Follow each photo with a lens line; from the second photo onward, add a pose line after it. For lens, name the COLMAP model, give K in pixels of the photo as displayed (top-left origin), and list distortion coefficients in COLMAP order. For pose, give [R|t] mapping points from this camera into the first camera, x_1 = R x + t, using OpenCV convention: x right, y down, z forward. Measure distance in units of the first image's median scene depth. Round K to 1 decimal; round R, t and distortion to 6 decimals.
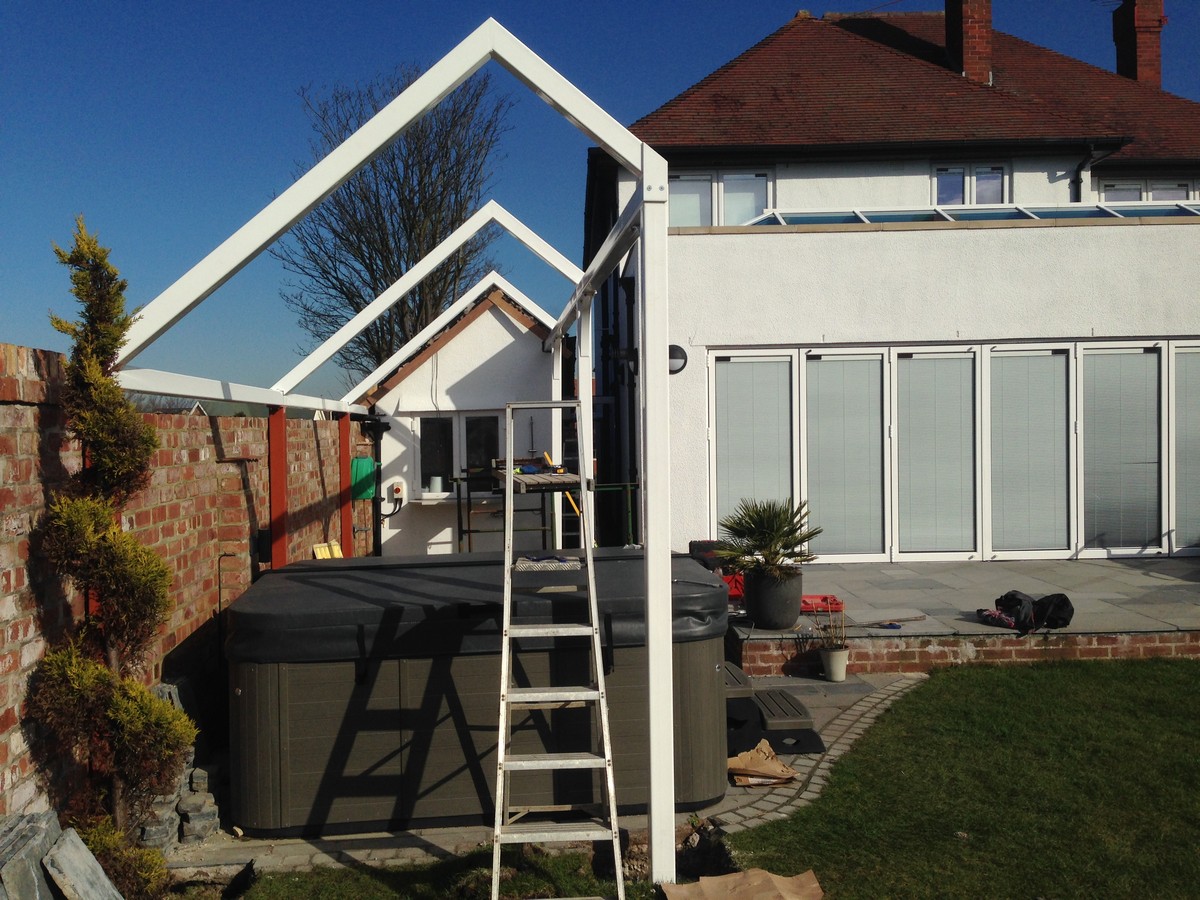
lens RADIAL K [[1090.6, 0, 606.1], [0, 1090.6, 445.8], [0, 0, 1]] dist [0.096830, -0.141507]
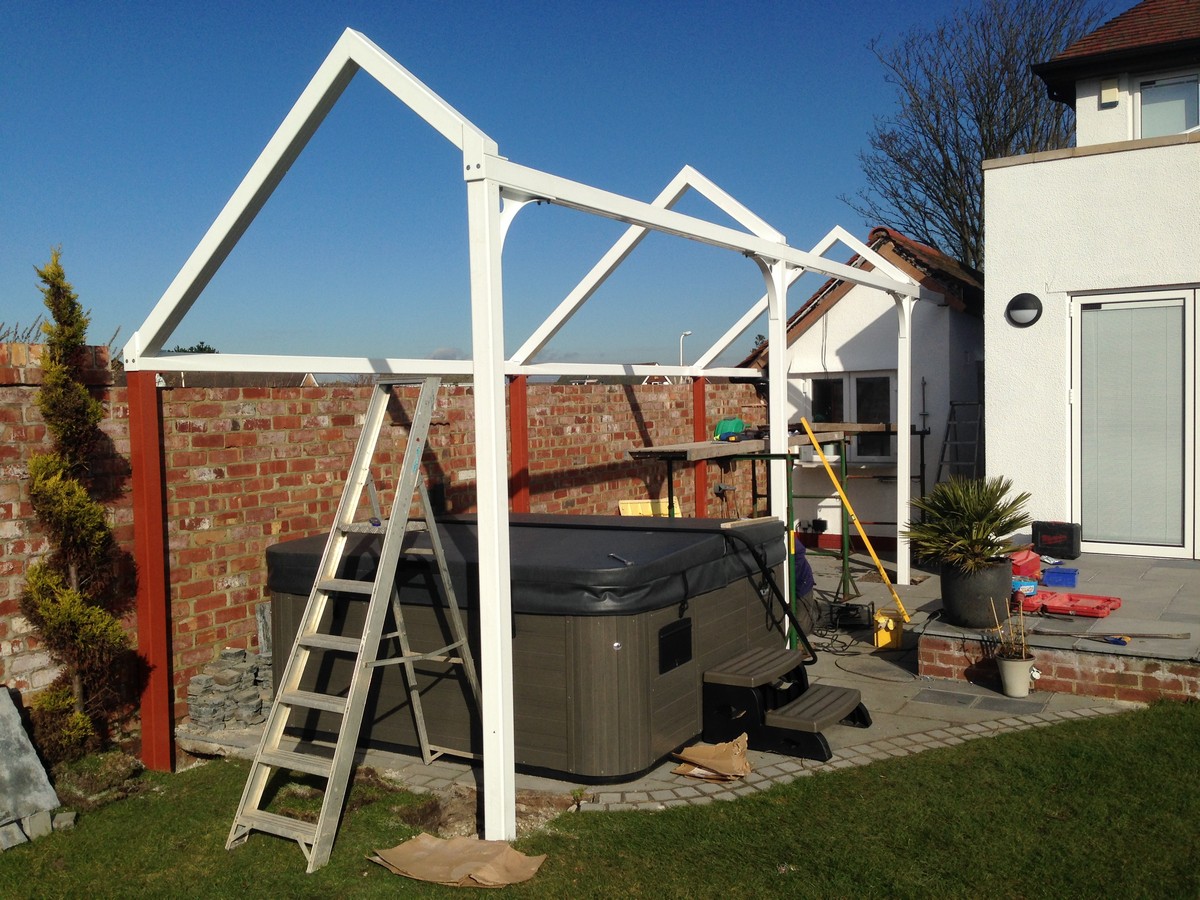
lens RADIAL K [[1098.7, 0, 600.0], [0, 1098.7, 450.0], [0, 0, 1]] dist [0.106977, -0.173727]
pose [[0.818548, 0.028739, -0.573718, 0.291632], [-0.003245, 0.998963, 0.045410, -0.007688], [0.574429, -0.035308, 0.817793, 0.086335]]
